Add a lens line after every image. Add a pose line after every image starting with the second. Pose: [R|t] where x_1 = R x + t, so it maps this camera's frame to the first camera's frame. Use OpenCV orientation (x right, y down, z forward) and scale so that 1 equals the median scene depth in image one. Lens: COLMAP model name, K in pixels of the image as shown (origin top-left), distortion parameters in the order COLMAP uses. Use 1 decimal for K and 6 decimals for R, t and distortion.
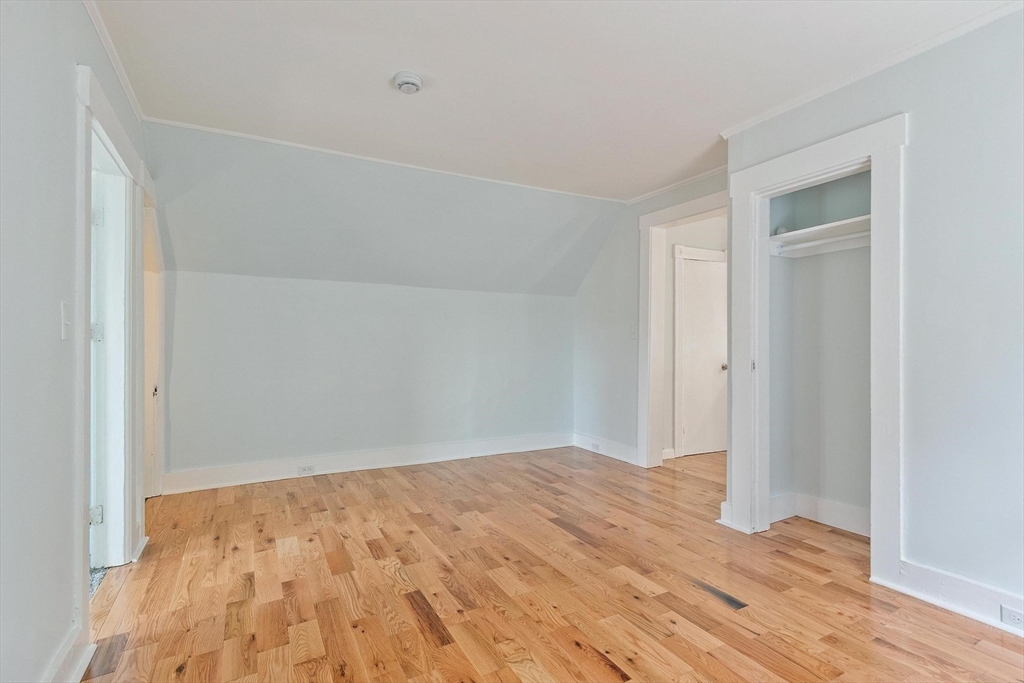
lens RADIAL K [[476.6, 0, 511.9], [0, 476.6, 343.1], [0, 0, 1]] dist [0.001336, -0.000010]
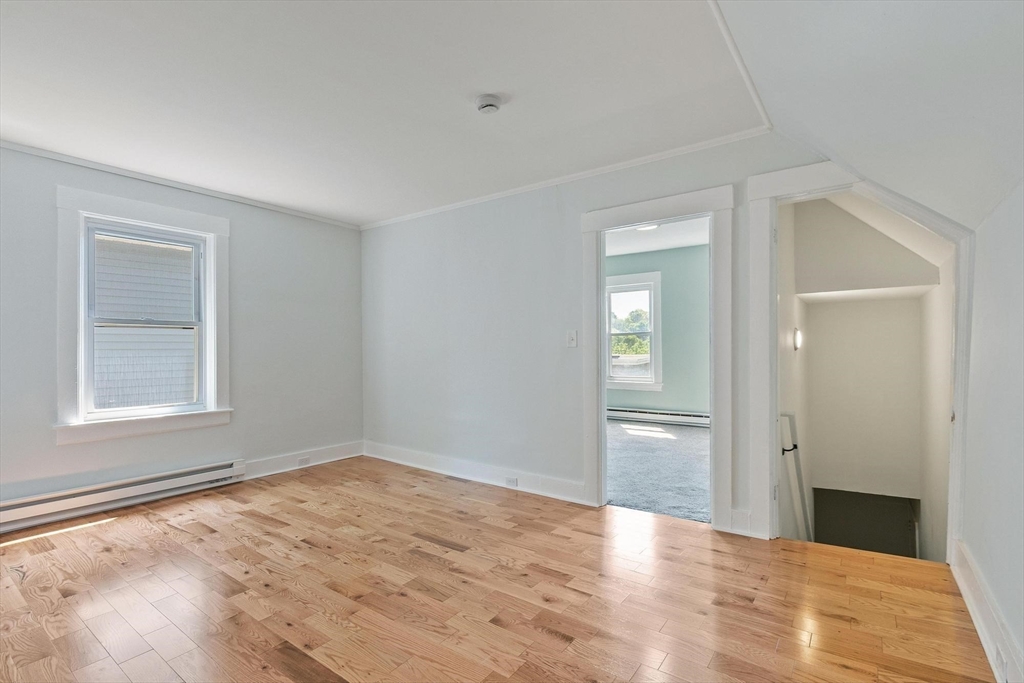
lens RADIAL K [[476.6, 0, 510.0], [0, 476.6, 344.5], [0, 0, 1]] dist [0.001336, -0.000010]
pose [[-0.910127, 0.004904, -0.414300, 0.197726], [0.009087, 0.999926, -0.008126, -0.003485], [0.414229, -0.011160, -0.910104, 2.161177]]
